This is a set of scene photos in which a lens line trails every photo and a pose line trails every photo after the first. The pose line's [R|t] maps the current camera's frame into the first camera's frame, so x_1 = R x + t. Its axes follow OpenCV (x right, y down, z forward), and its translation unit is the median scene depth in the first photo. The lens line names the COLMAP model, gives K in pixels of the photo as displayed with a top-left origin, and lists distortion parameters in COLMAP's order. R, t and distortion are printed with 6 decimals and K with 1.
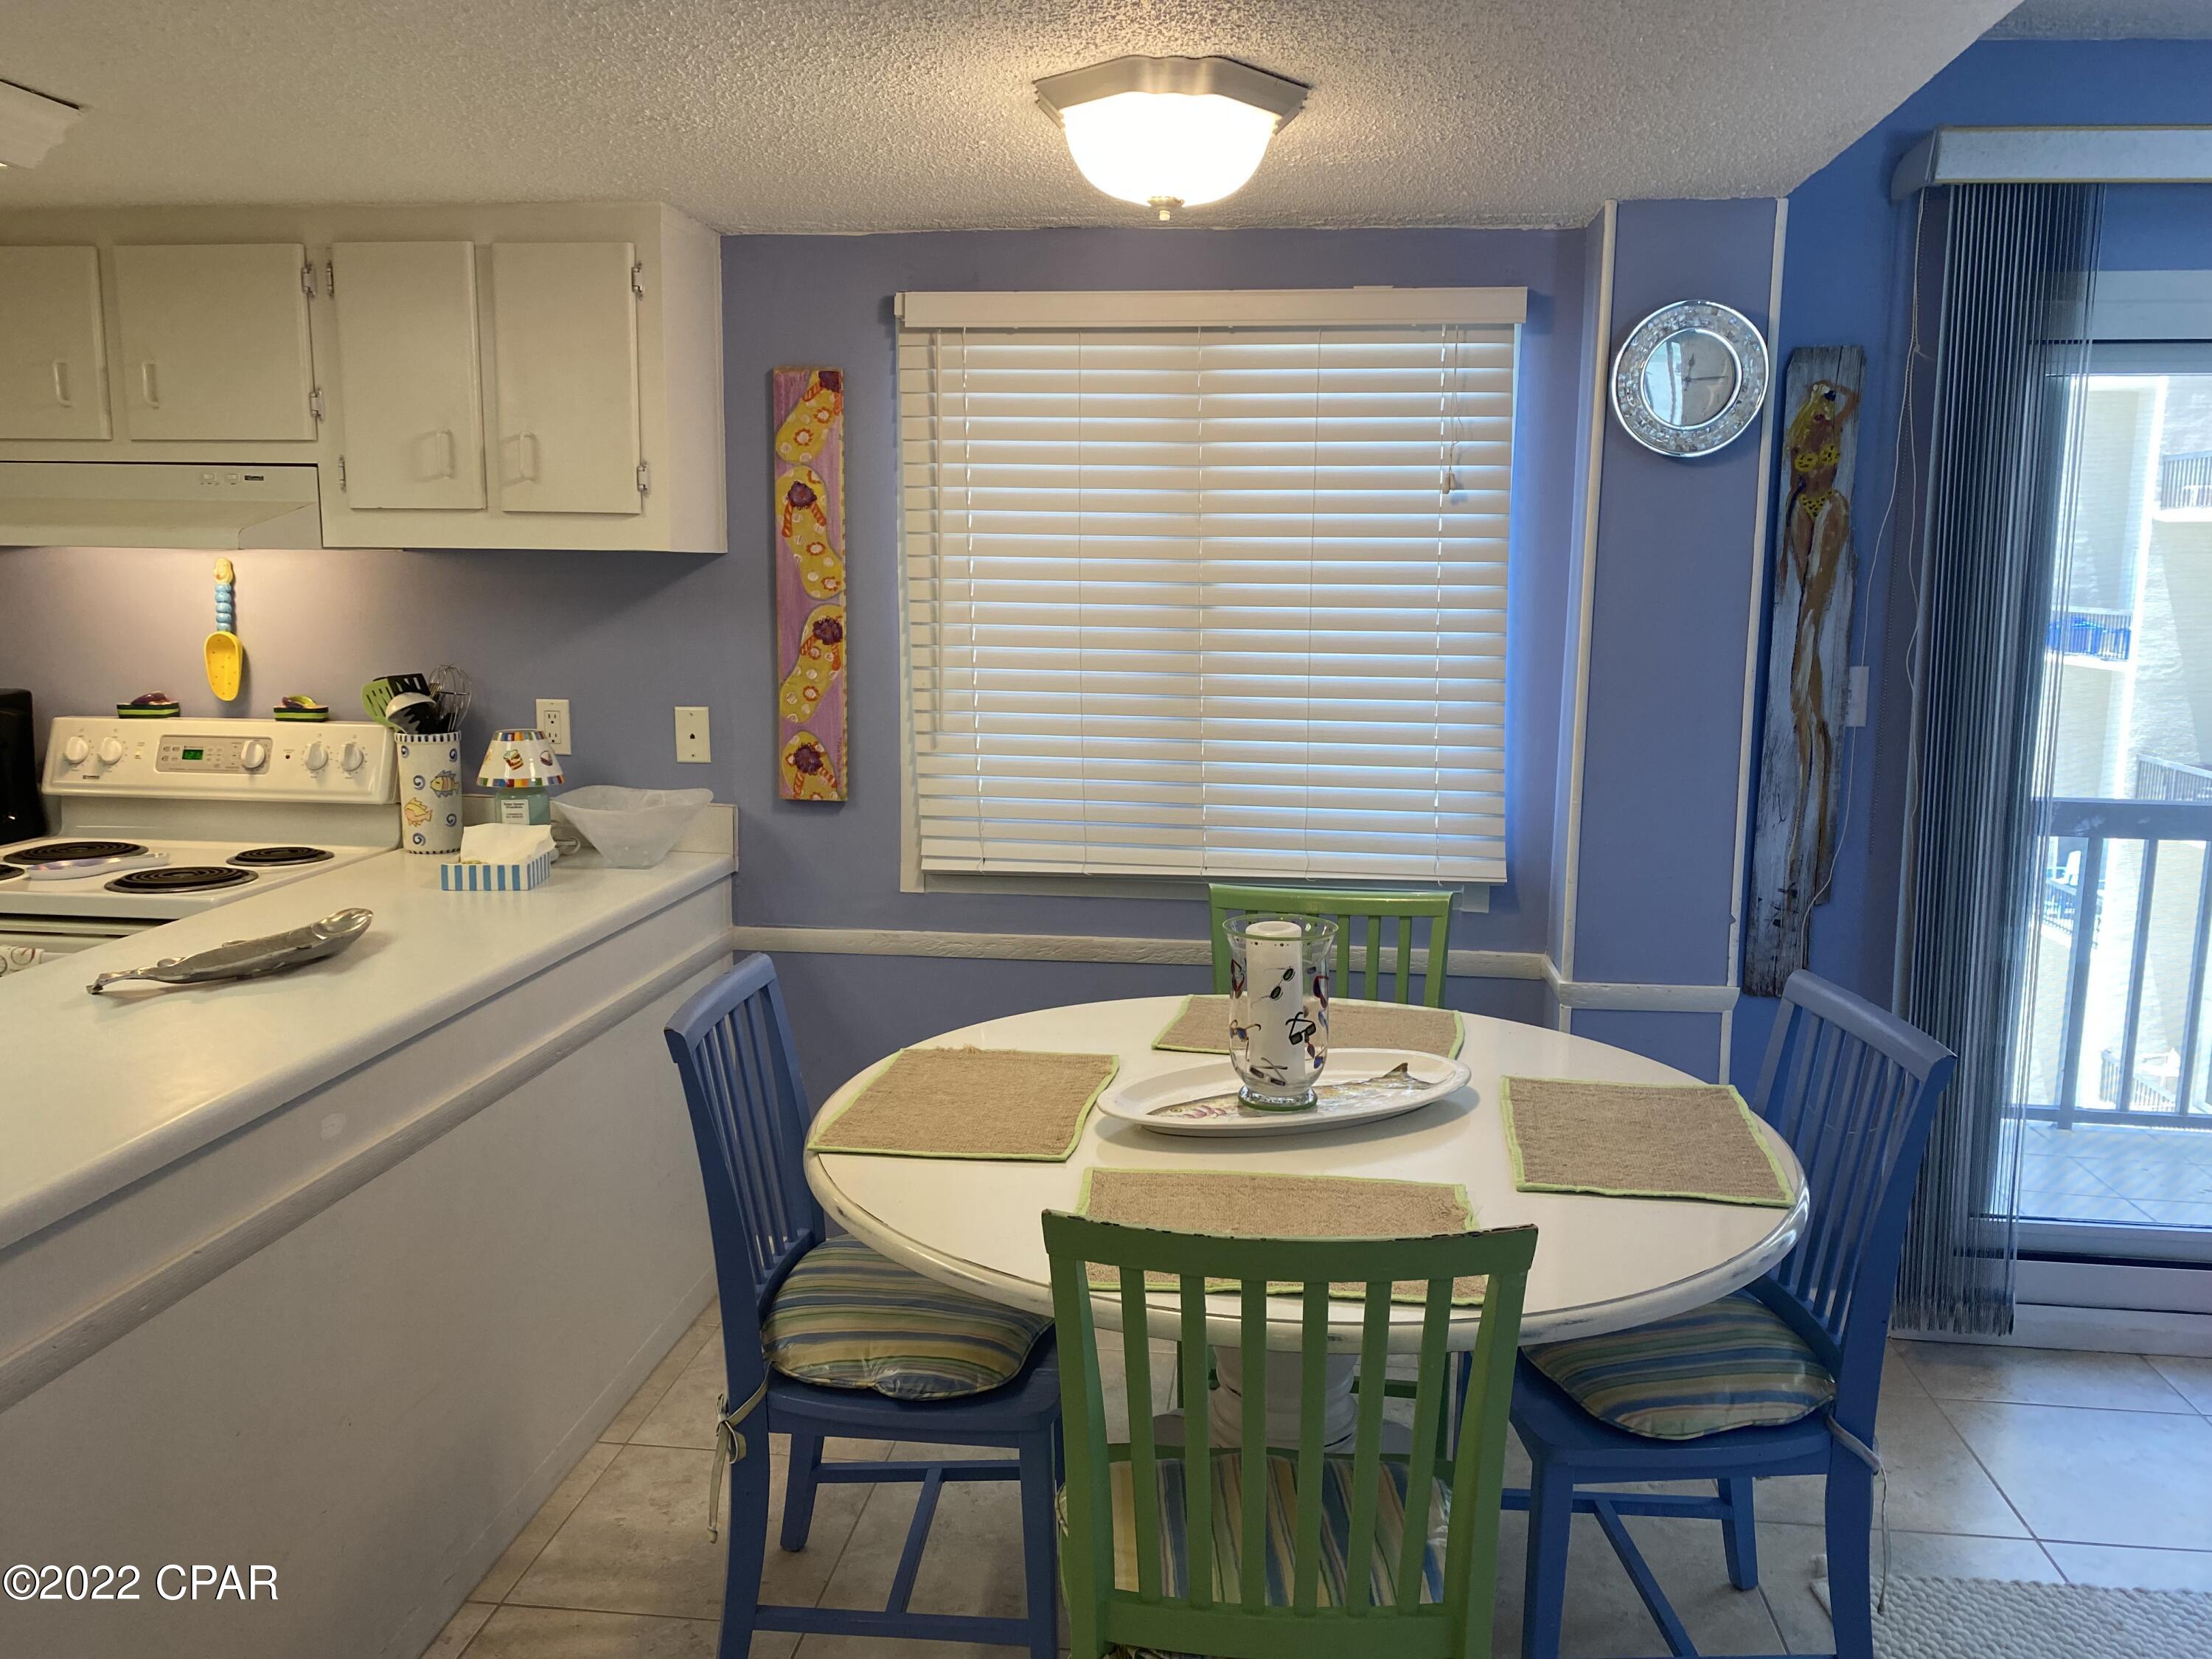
lens RADIAL K [[1675.4, 0, 1102.9], [0, 1675.4, 815.5], [0, 0, 1]] dist [0.005844, -0.004822]
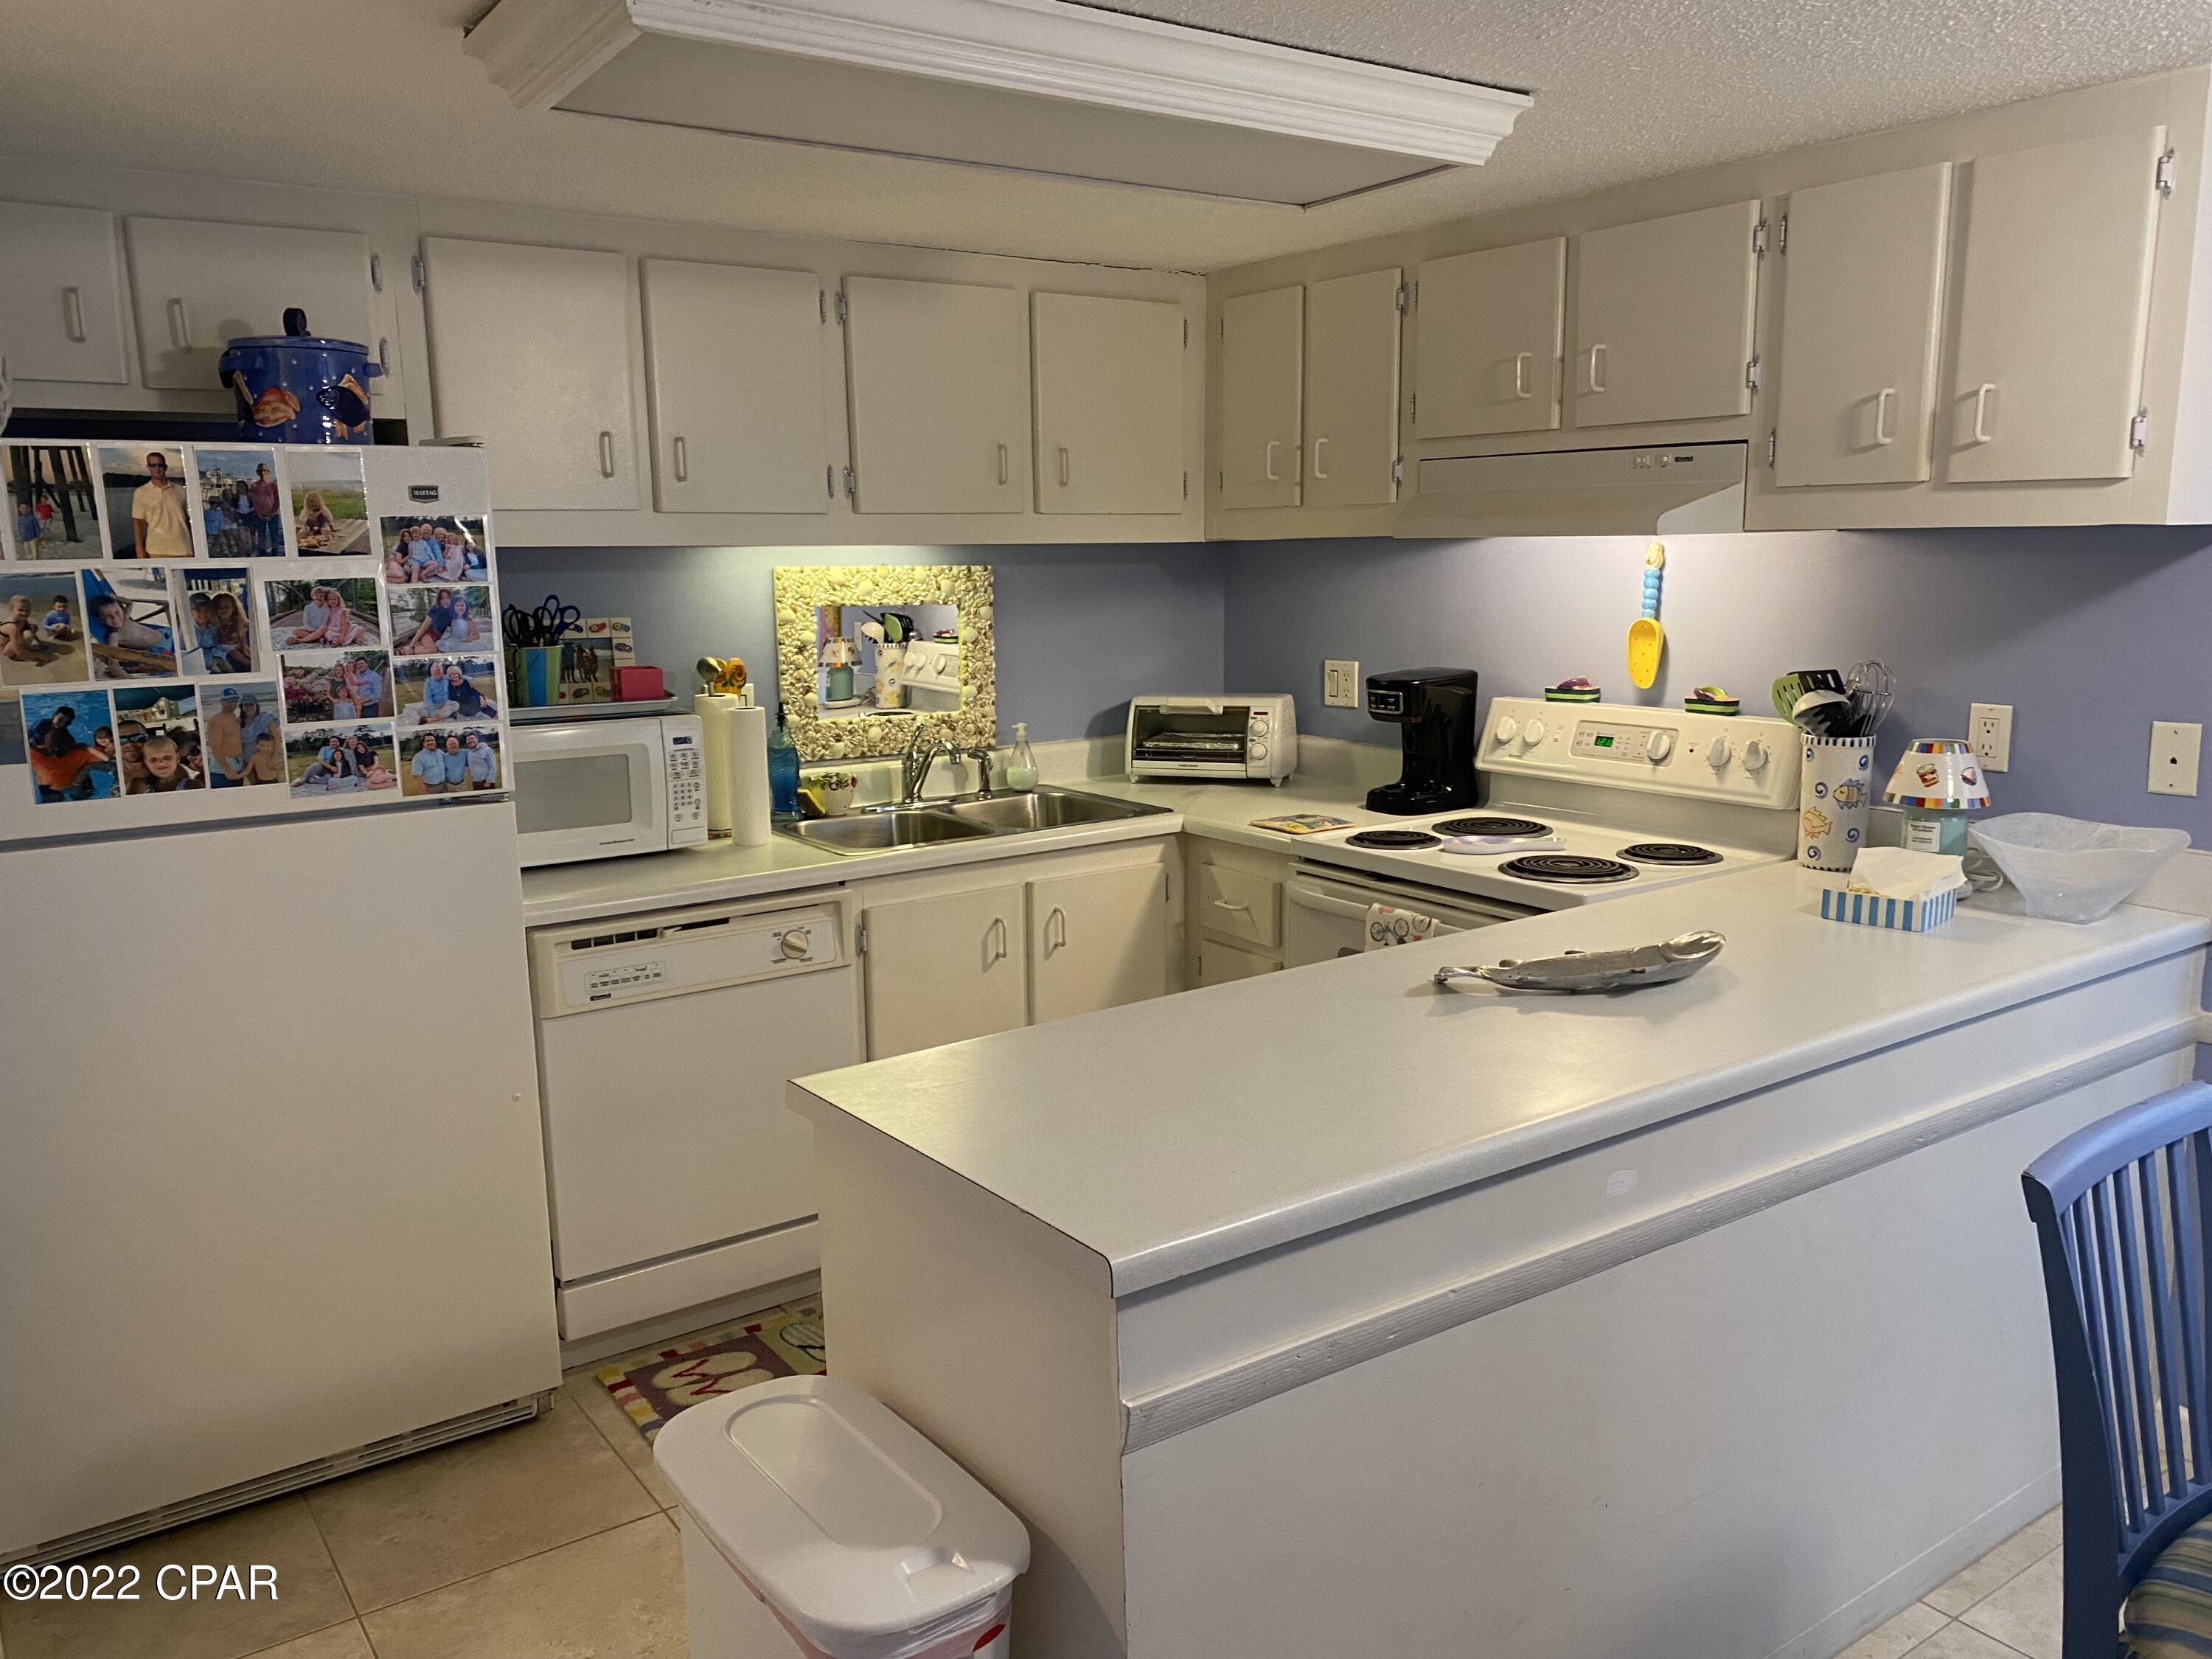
lens RADIAL K [[1689.6, 0, 1106.2], [0, 1689.6, 846.5], [0, 0, 1]] dist [0.010041, -0.003731]
pose [[0.674400, 0.113215, -0.729635, -0.000157], [-0.088319, 0.993449, 0.072517, -0.021772], [0.733066, 0.015535, 0.679981, 0.101851]]
